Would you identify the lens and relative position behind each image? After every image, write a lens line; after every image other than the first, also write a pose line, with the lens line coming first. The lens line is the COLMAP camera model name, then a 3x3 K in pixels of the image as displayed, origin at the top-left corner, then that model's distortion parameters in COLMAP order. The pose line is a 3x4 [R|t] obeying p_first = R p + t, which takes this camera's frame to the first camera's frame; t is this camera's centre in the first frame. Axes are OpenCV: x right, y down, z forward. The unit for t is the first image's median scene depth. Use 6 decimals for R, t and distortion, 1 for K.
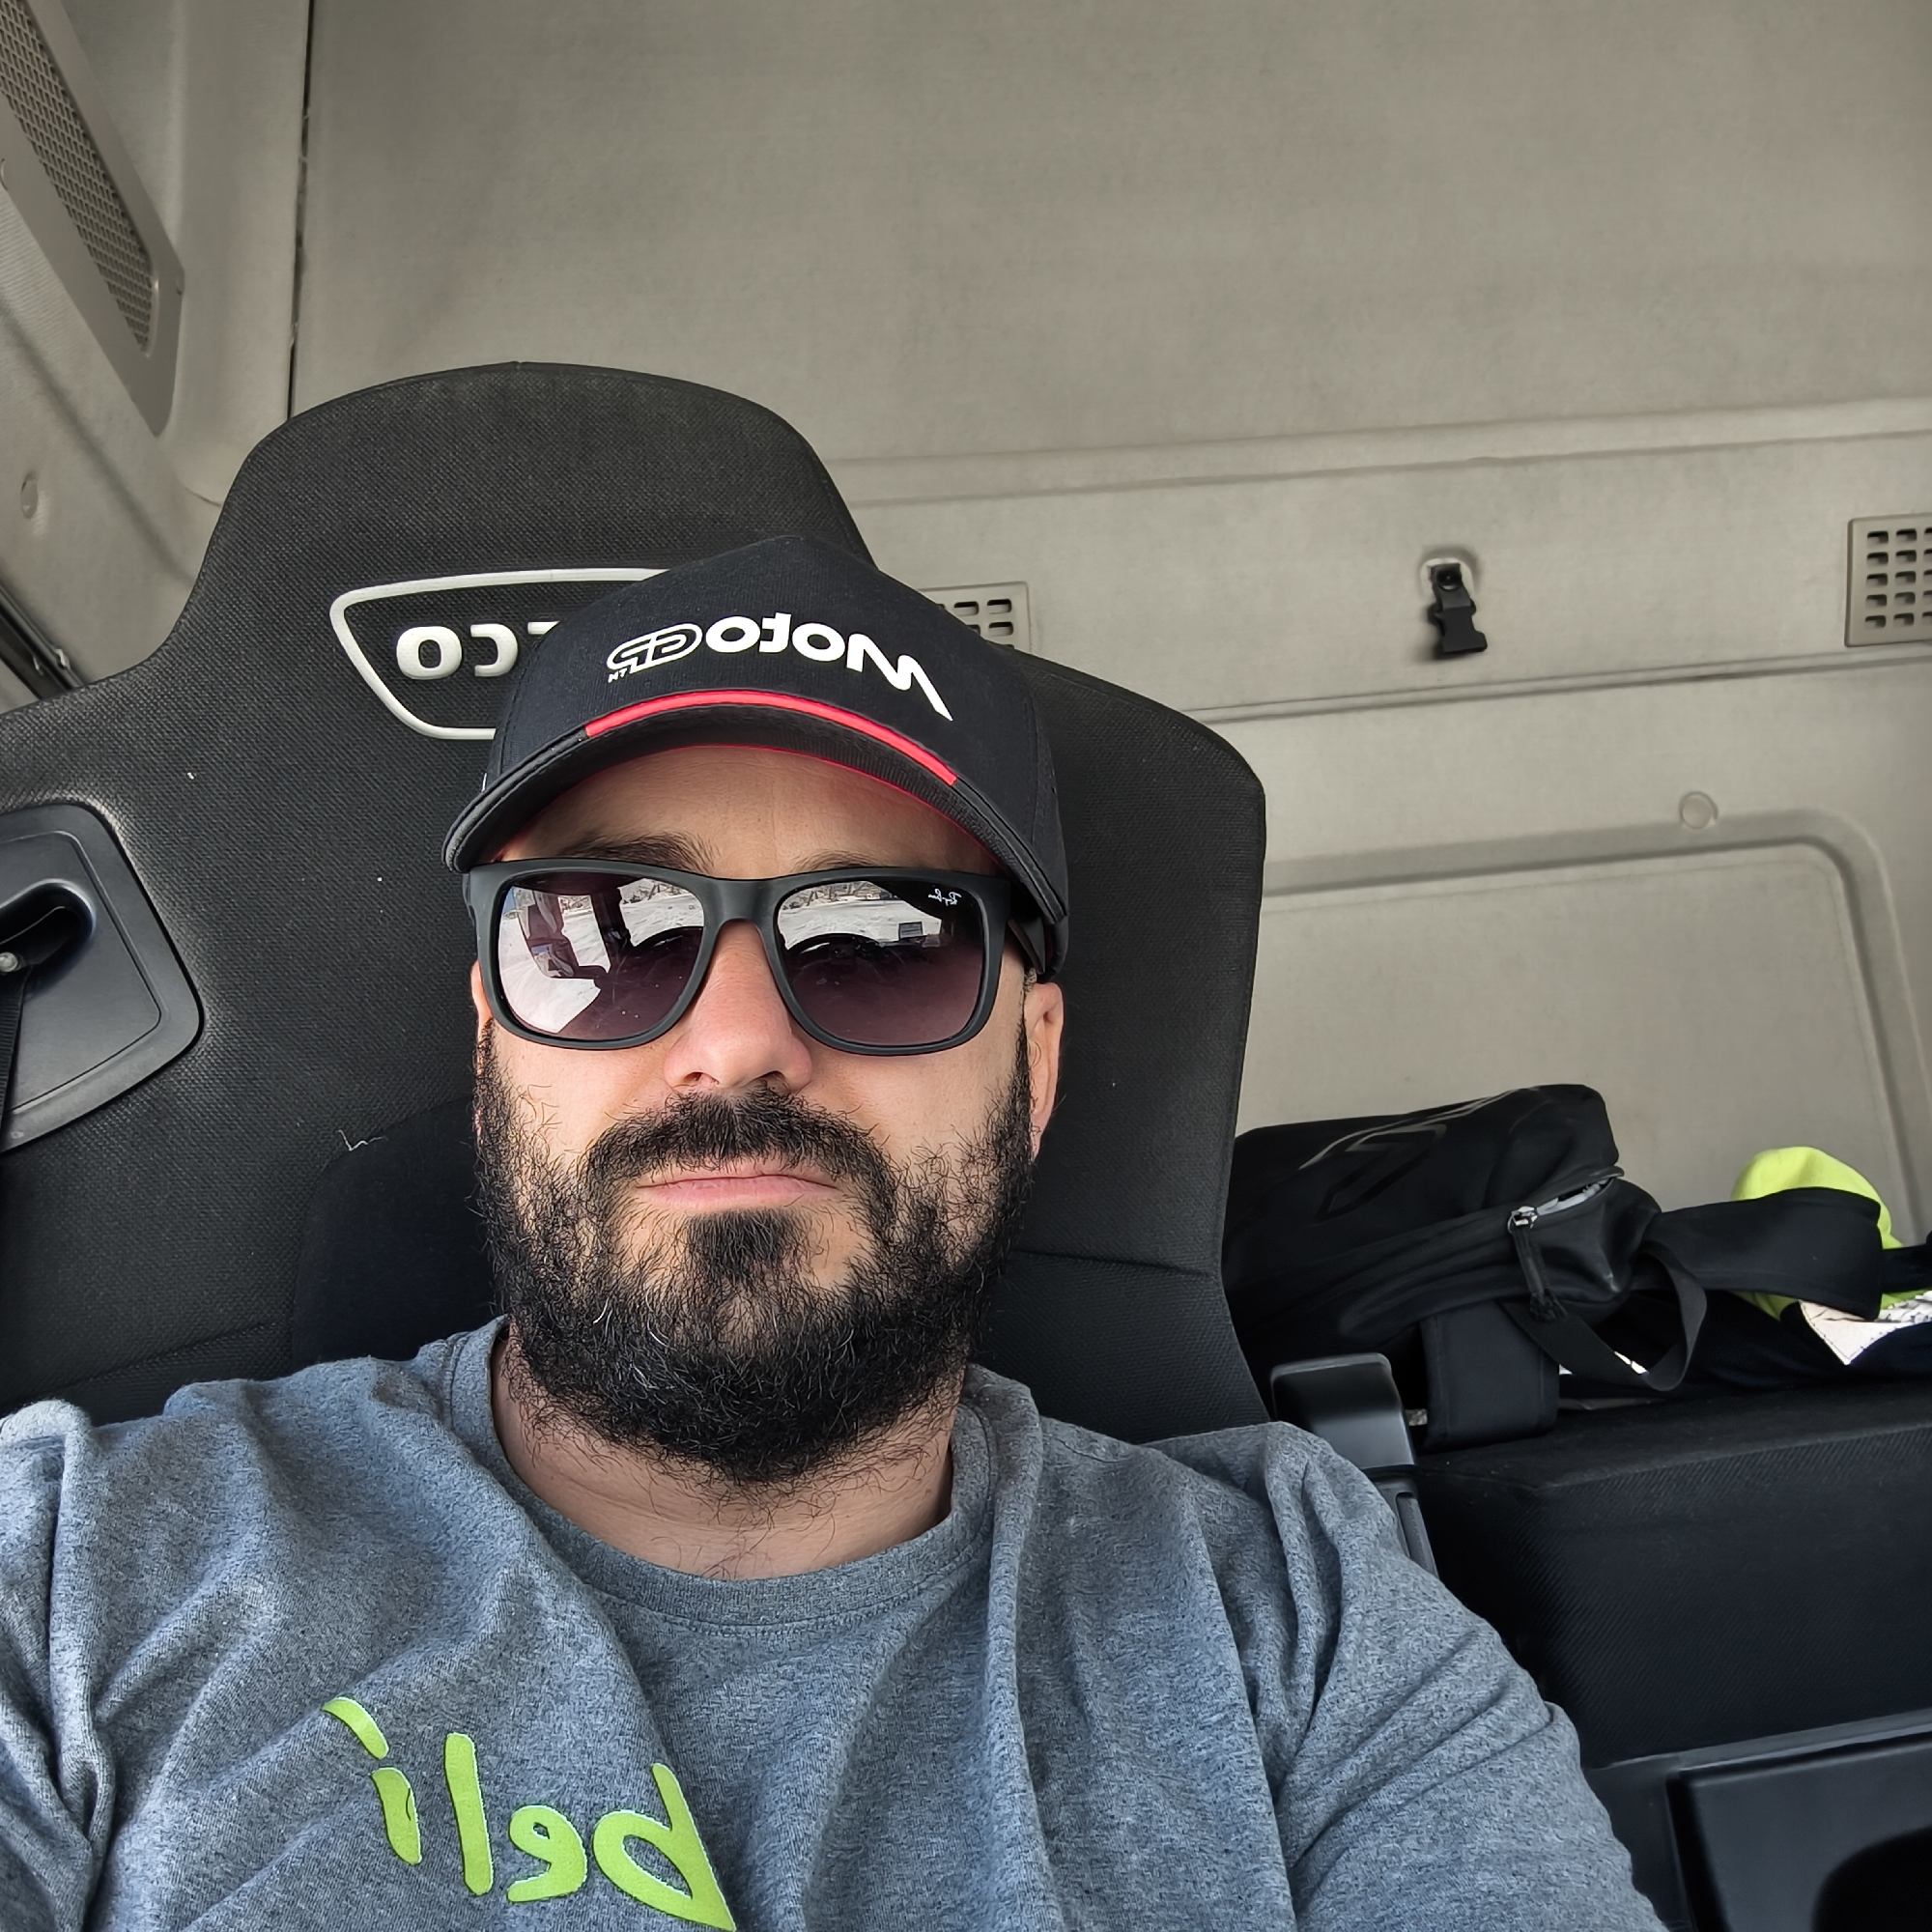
lens RADIAL K [[1868.8, 0, 966.0], [0, 1868.8, 966.0], [0, 0, 1]] dist [0.122437, -0.252915]
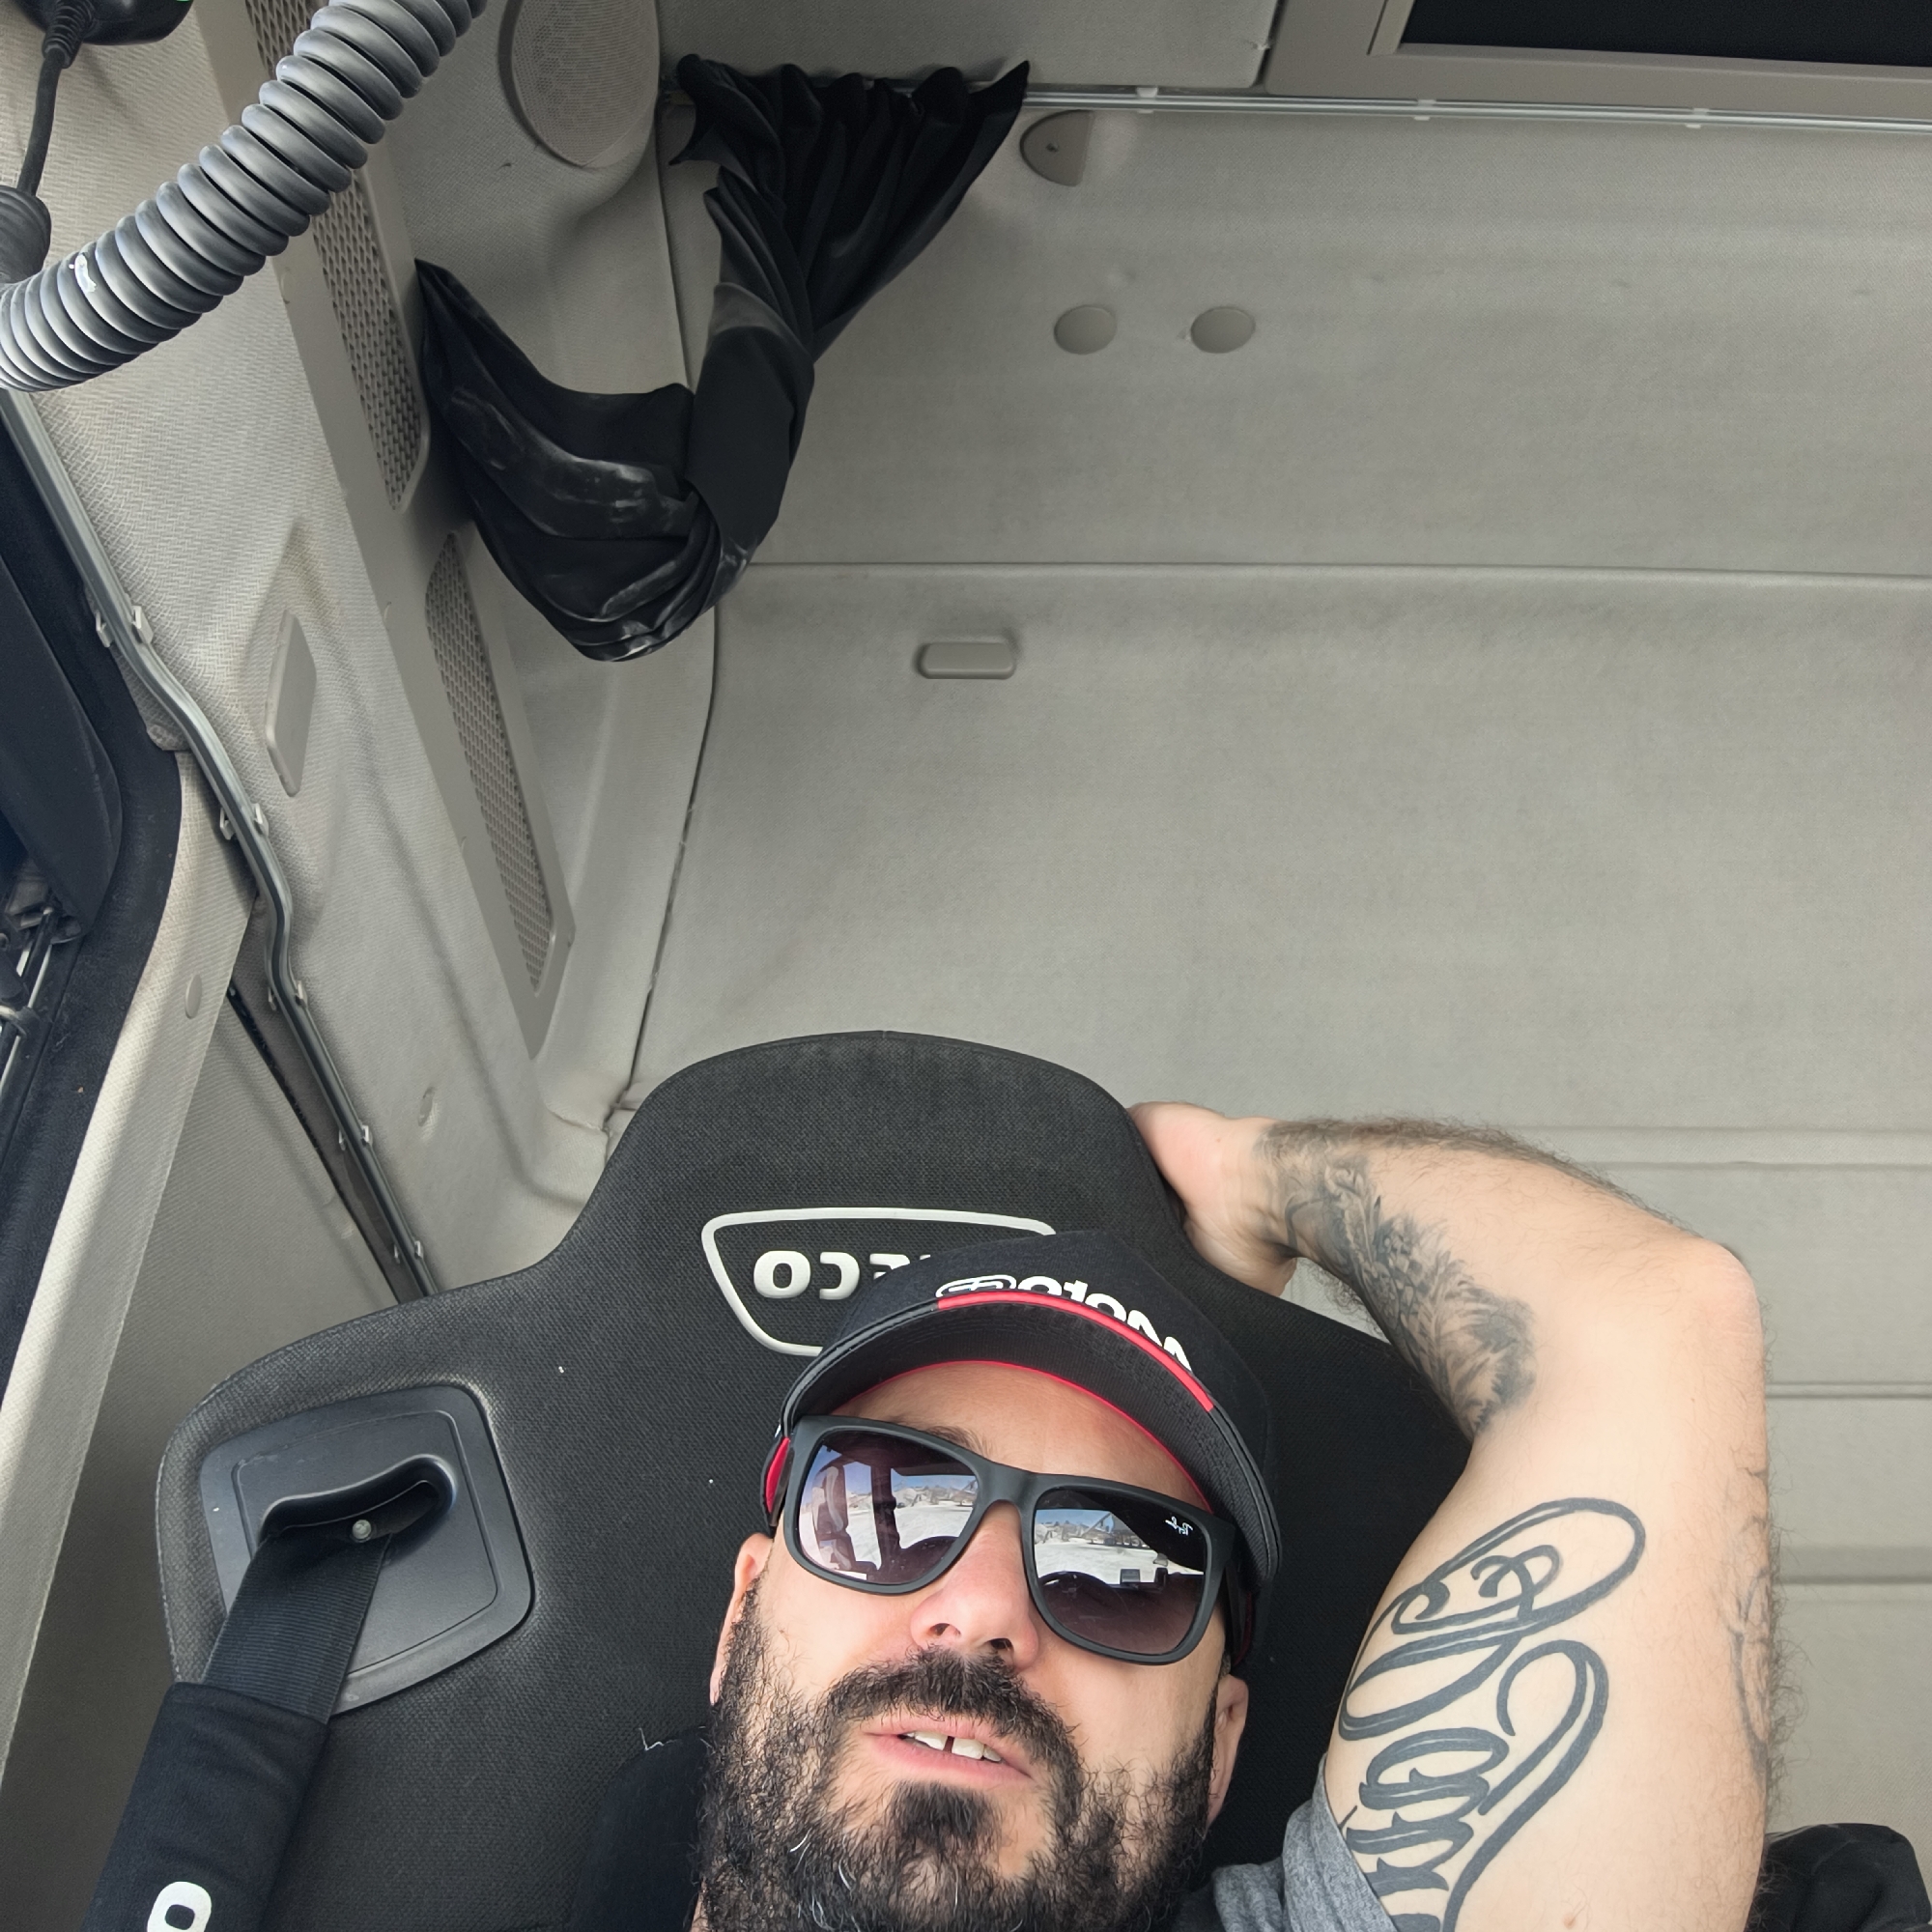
lens RADIAL K [[1831.6, 0, 966.0], [0, 1831.6, 966.0], [0, 0, 1]] dist [0.114050, -0.250536]
pose [[0.989067, 0.057643, -0.135734, -0.034707], [-0.099518, 0.940151, -0.325902, 0.006583], [0.108825, 0.335847, 0.935609, -0.066935]]
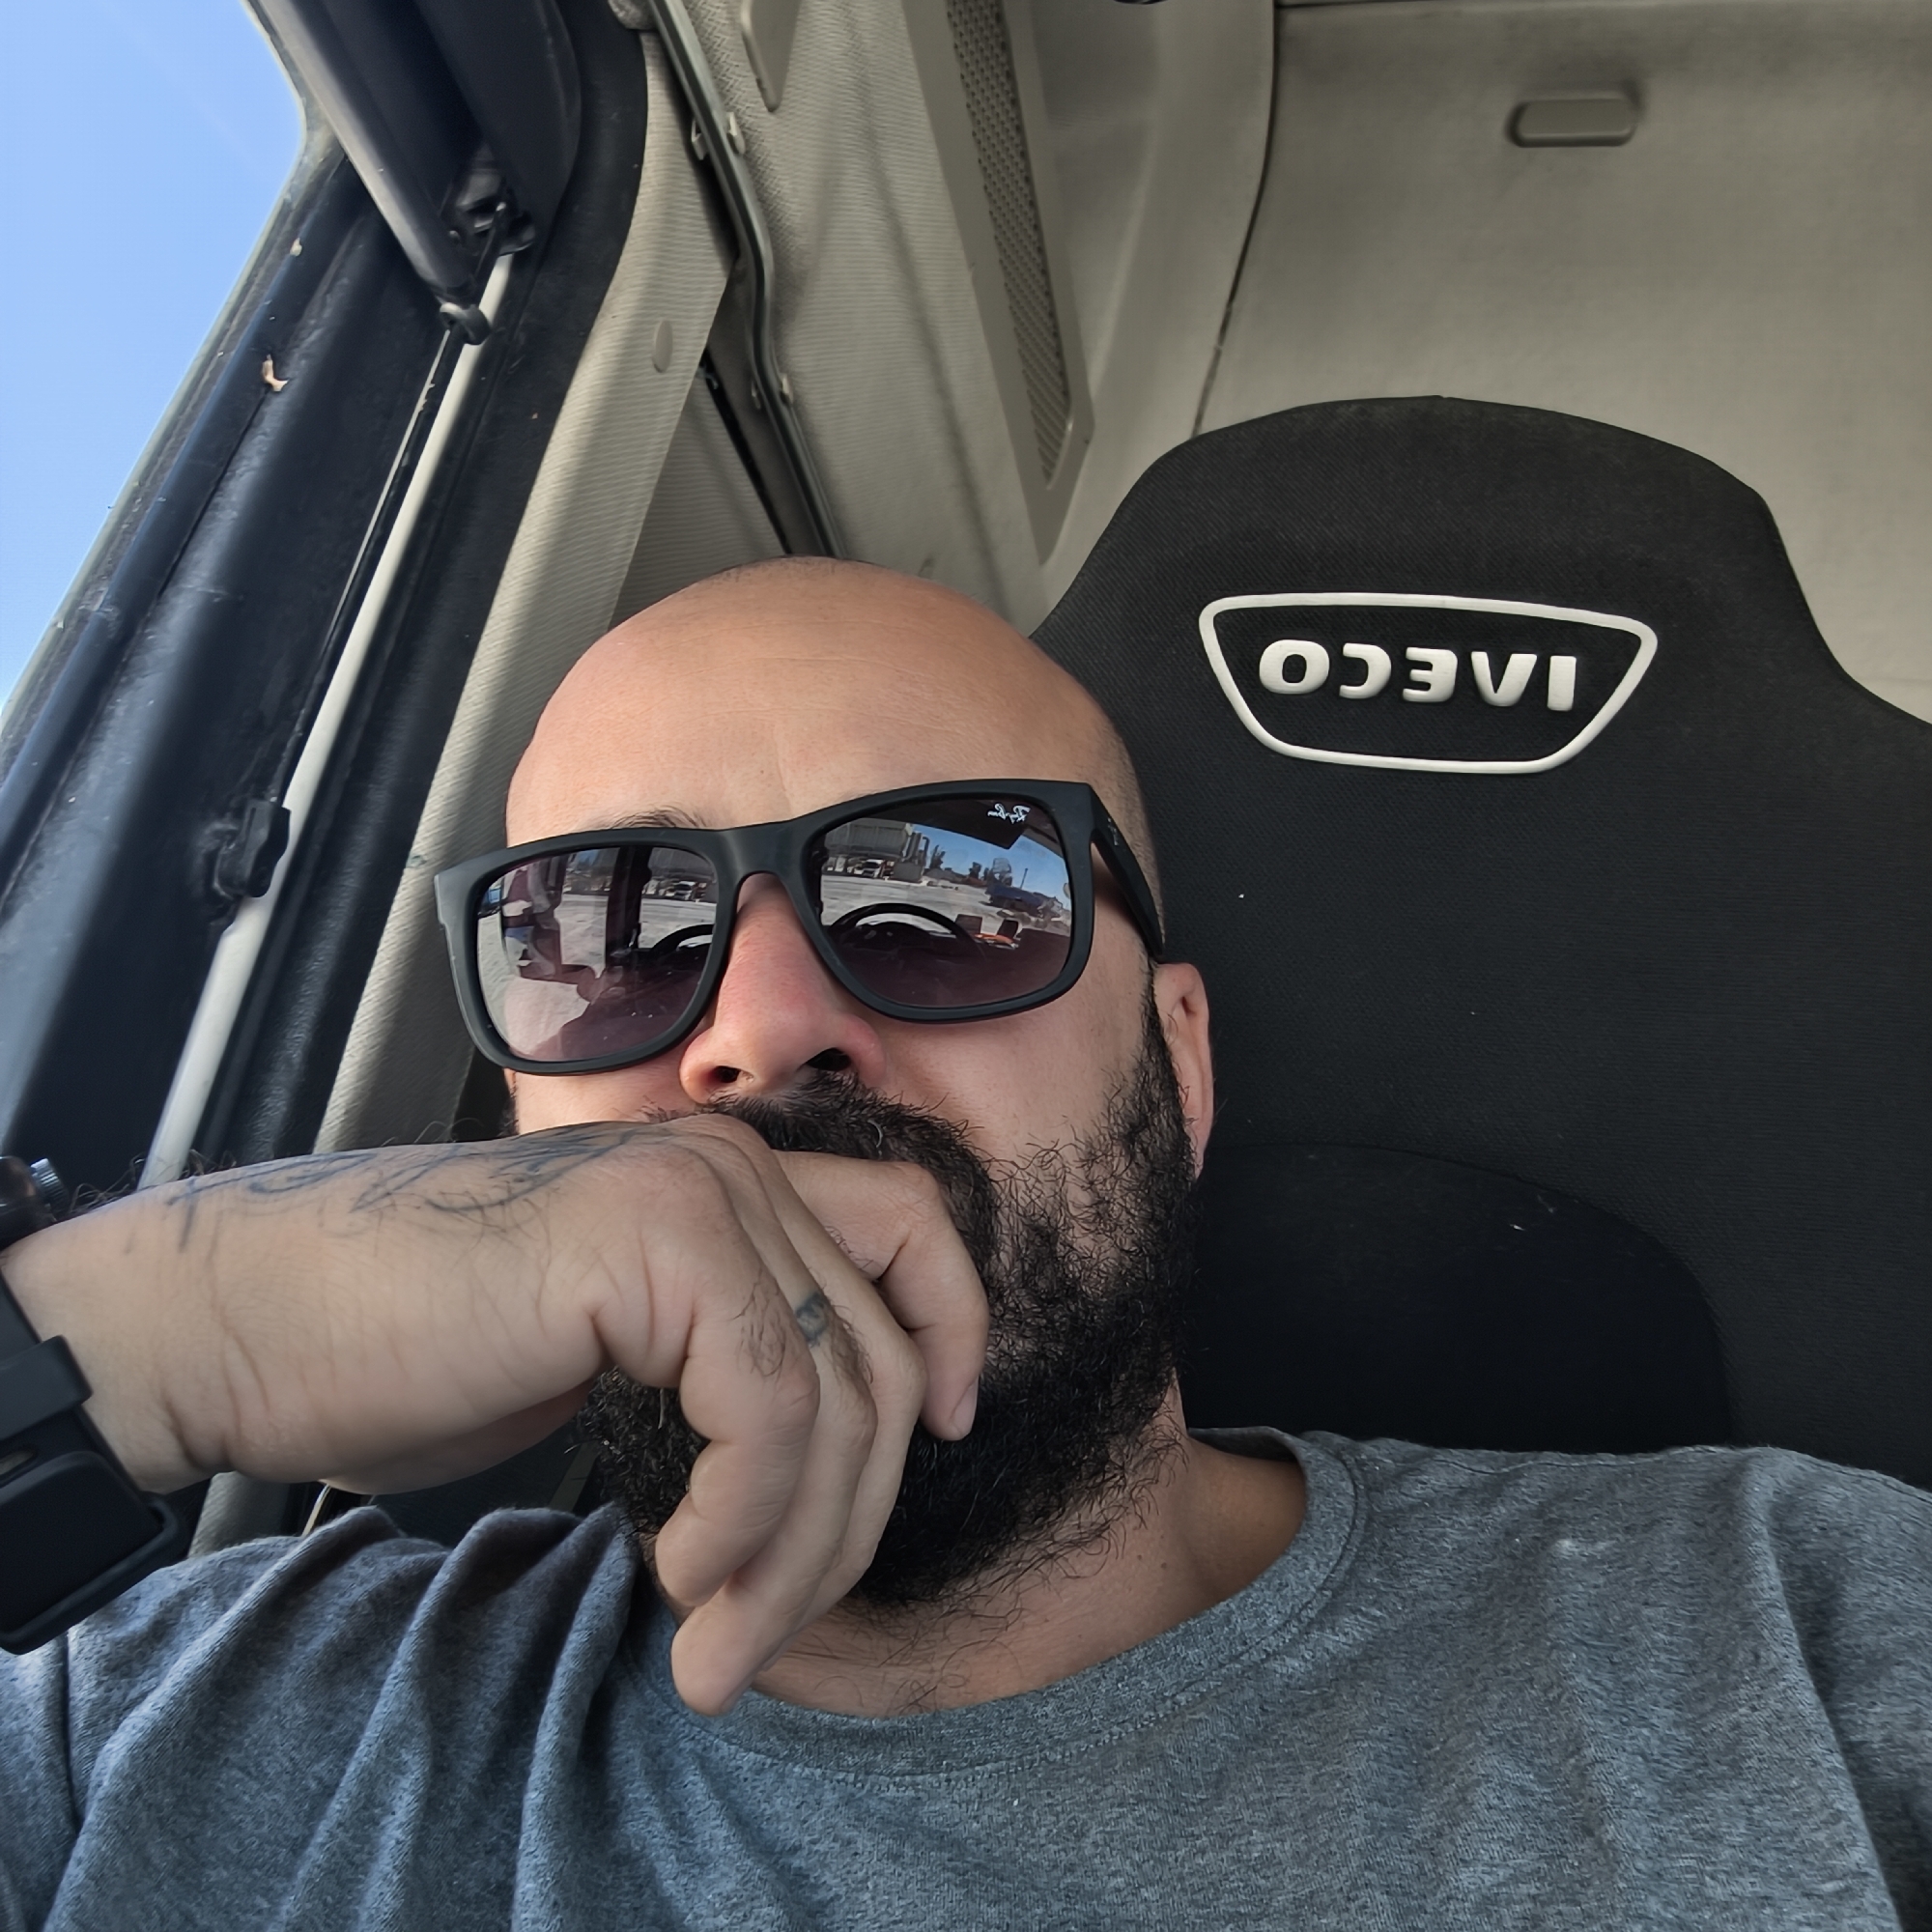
lens RADIAL K [[1831.6, 0, 966.0], [0, 1831.6, 966.0], [0, 0, 1]] dist [0.114050, -0.250536]
pose [[0.908248, 0.178319, -0.378533, -0.057083], [-0.228130, 0.969396, -0.090711, 0.085558], [0.350773, 0.168743, 0.921132, 0.125262]]
